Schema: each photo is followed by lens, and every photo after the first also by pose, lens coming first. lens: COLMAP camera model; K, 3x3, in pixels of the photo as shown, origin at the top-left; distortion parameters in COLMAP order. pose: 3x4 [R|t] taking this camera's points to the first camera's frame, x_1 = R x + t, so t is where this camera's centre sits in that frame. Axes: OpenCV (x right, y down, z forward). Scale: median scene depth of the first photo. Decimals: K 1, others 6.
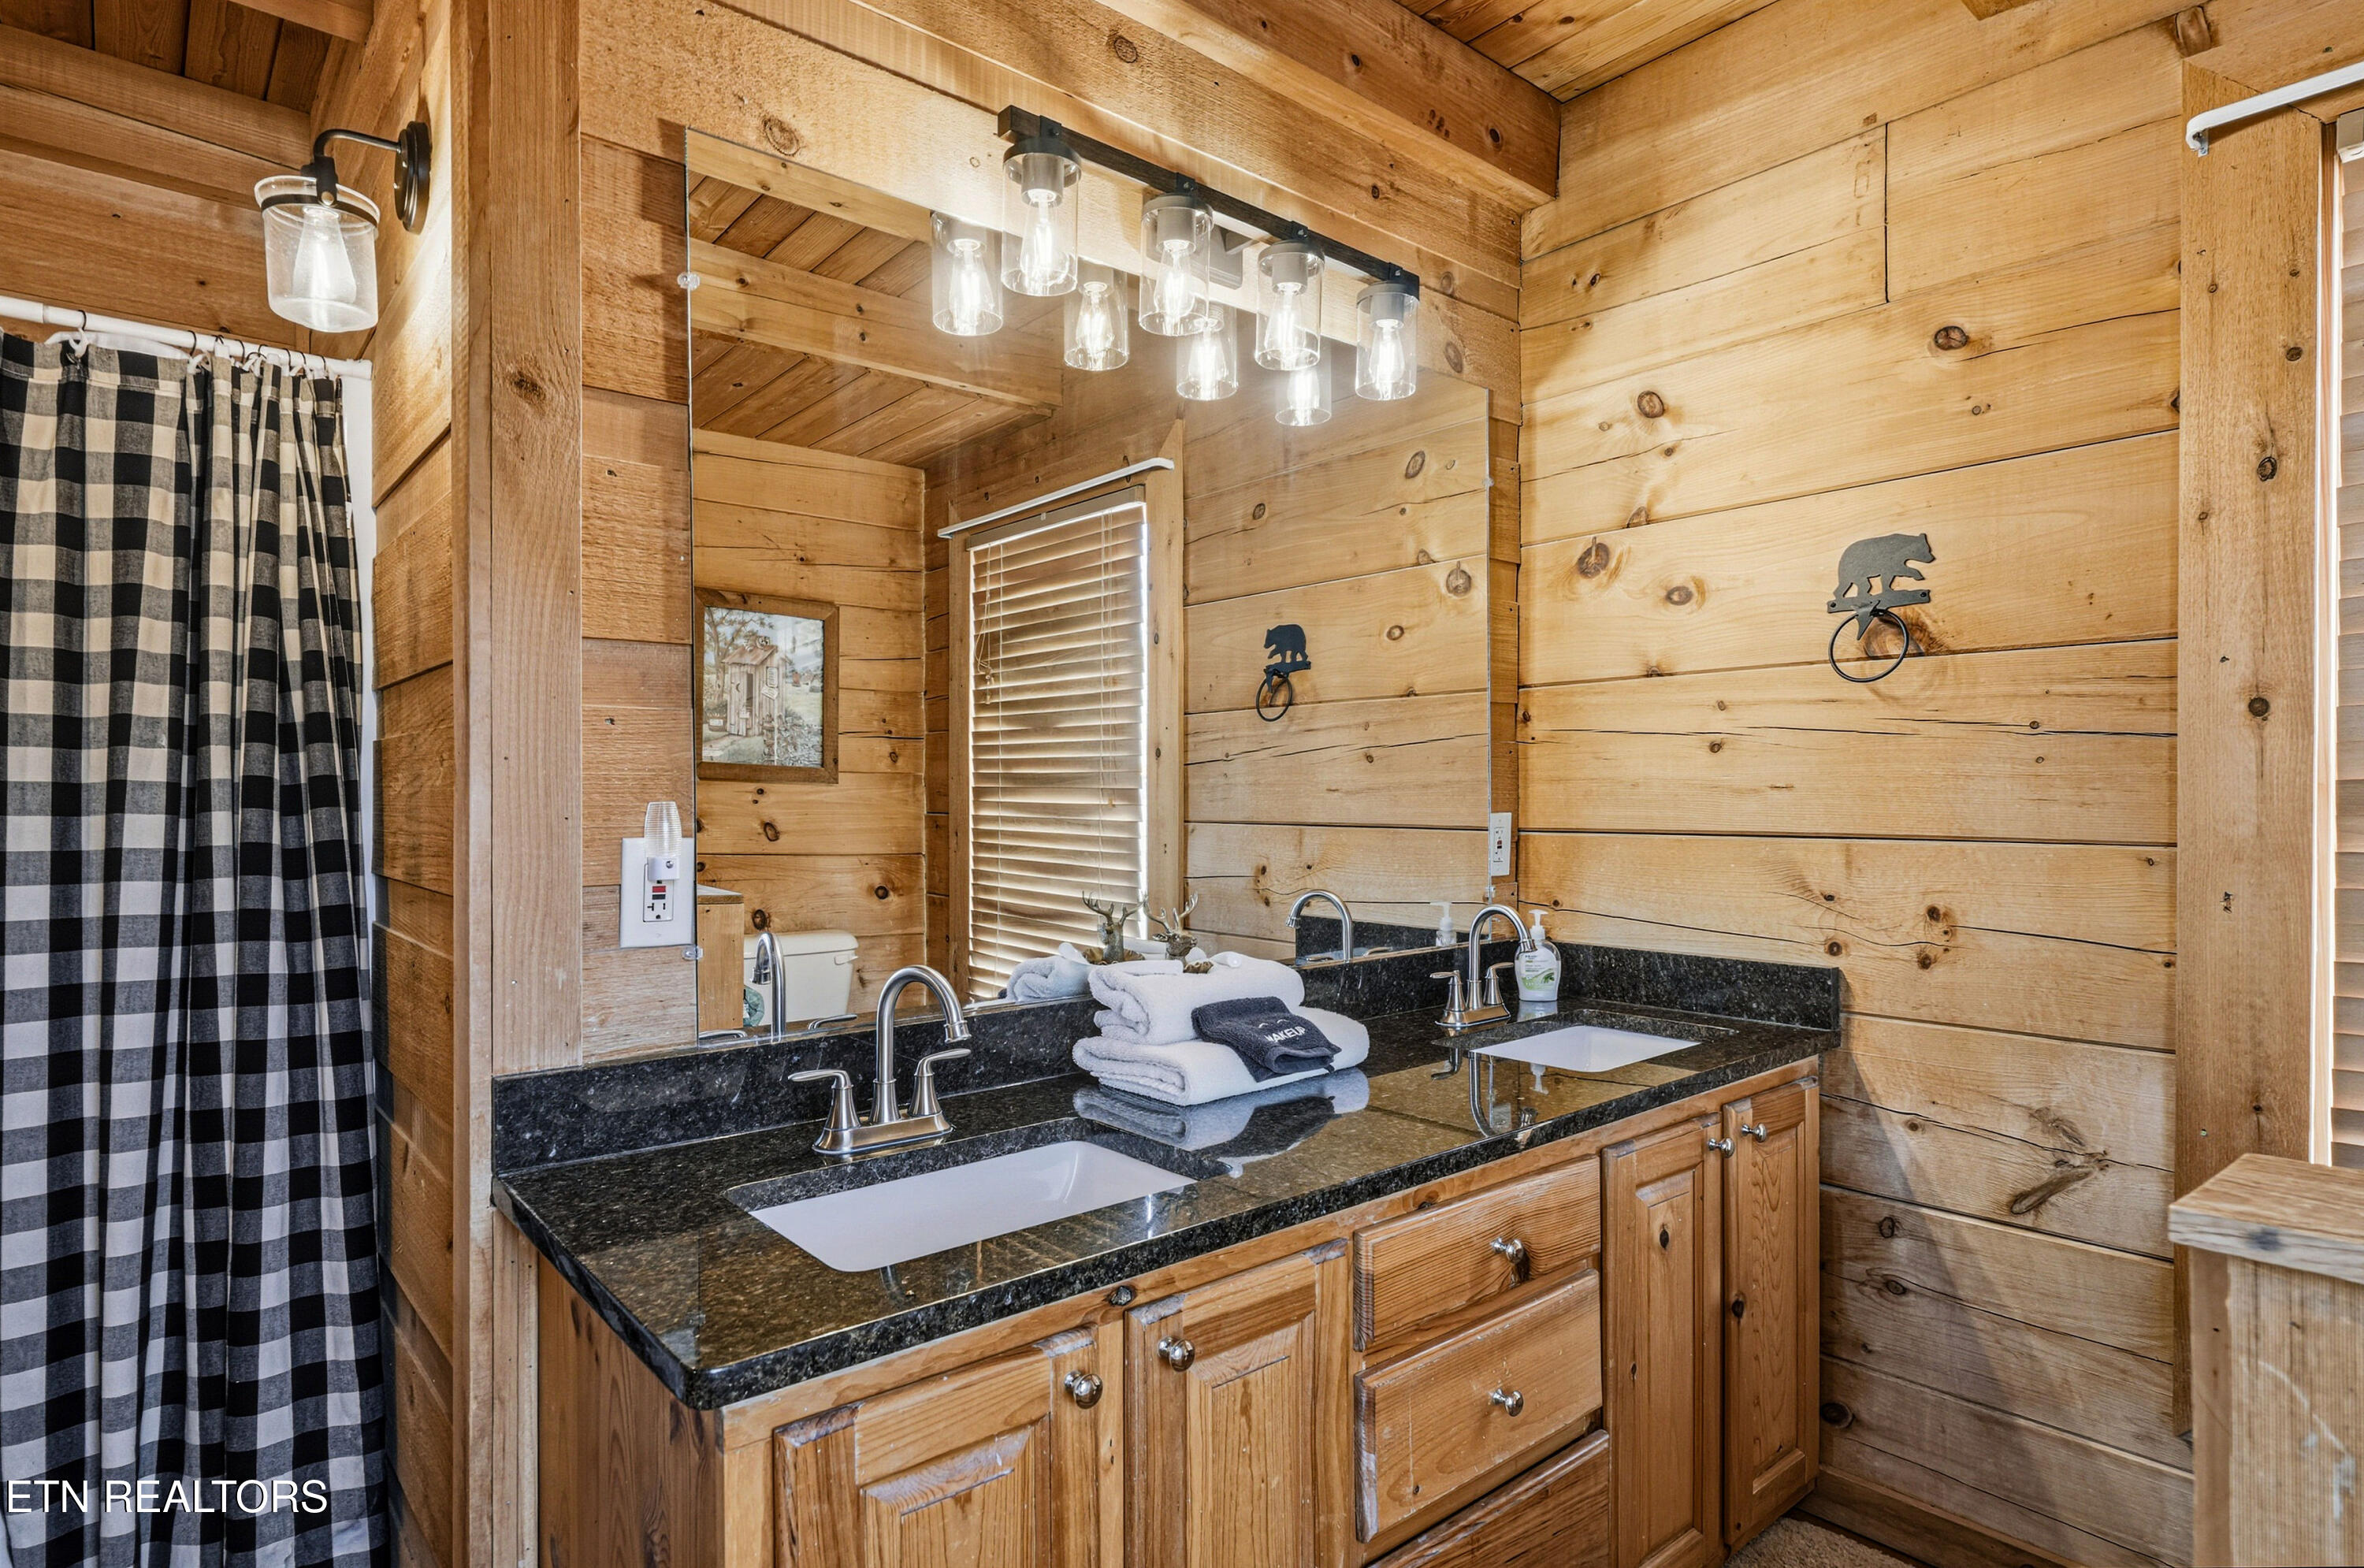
lens RADIAL K [[1250.9, 0, 1182.3], [0, 1250.9, 797.3], [0, 0, 1]] dist [0.001665, -0.000096]
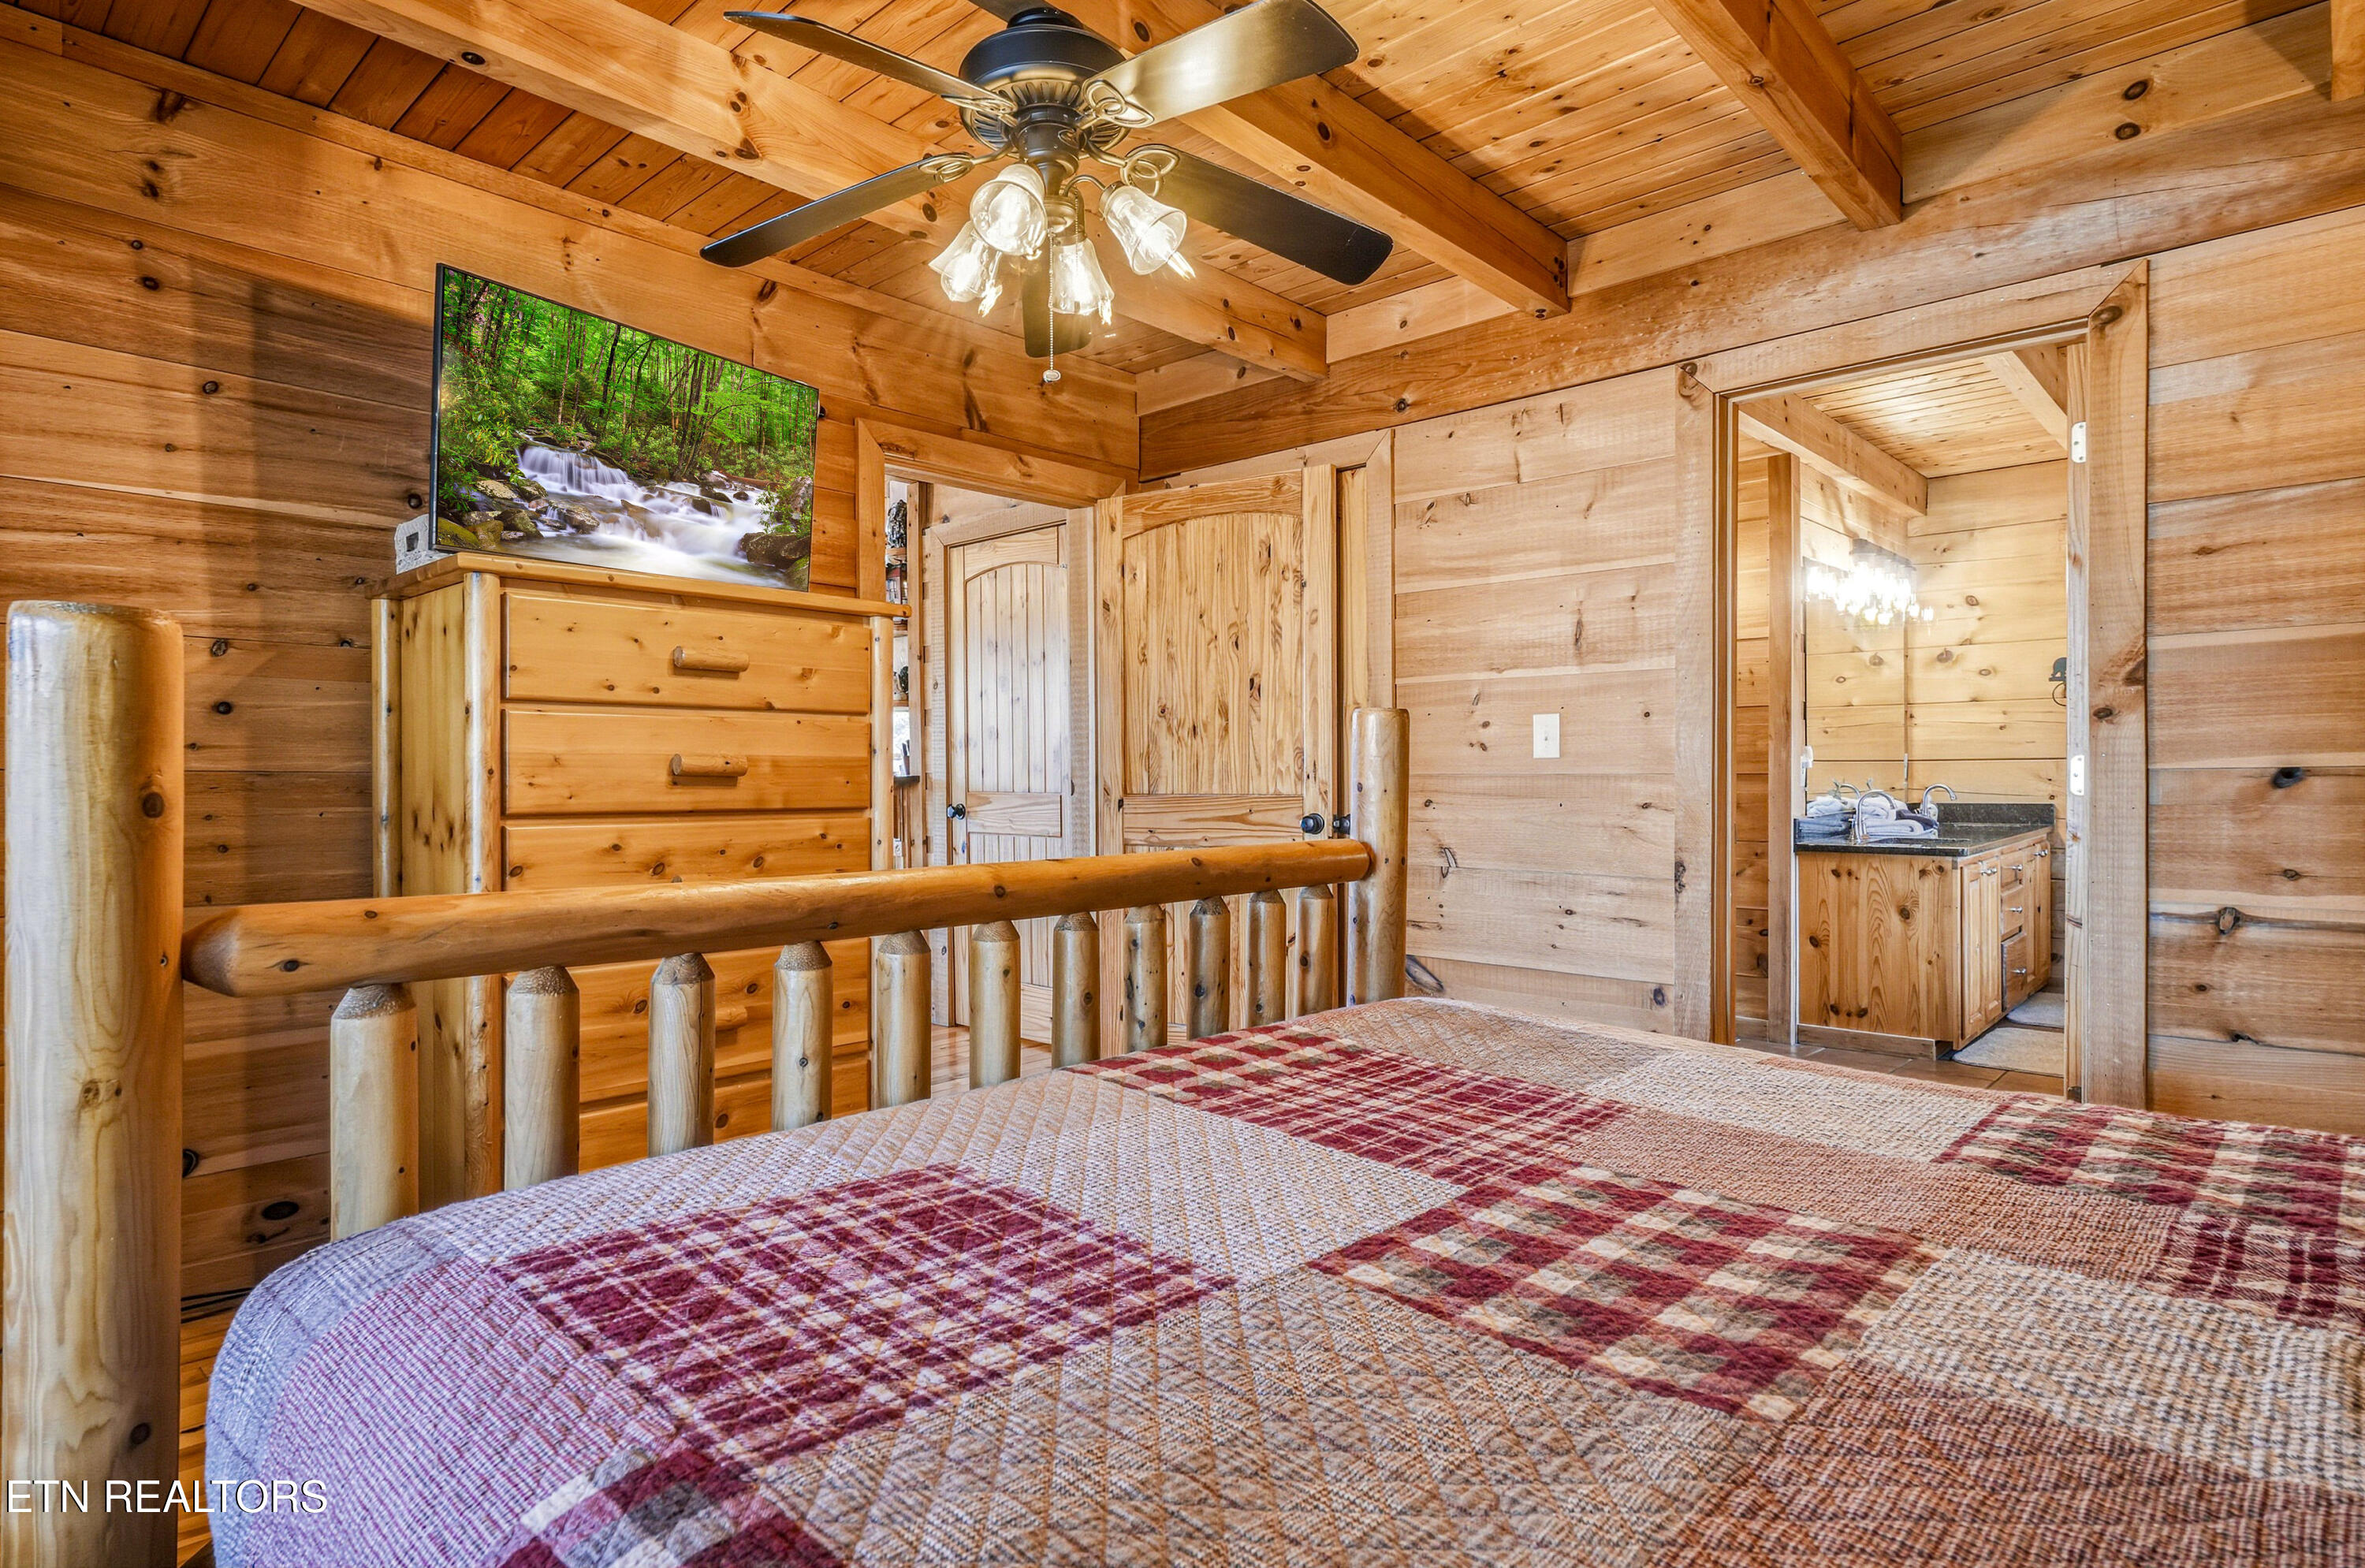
lens RADIAL K [[1251.5, 0, 1181.1], [0, 1251.5, 769.2], [0, 0, 1]] dist [0.001665, -0.000096]
pose [[0.992812, -0.008189, 0.119403, -1.850267], [0.008434, 0.999963, -0.001549, 0.044515], [-0.119385, 0.002545, 0.992845, -1.661053]]
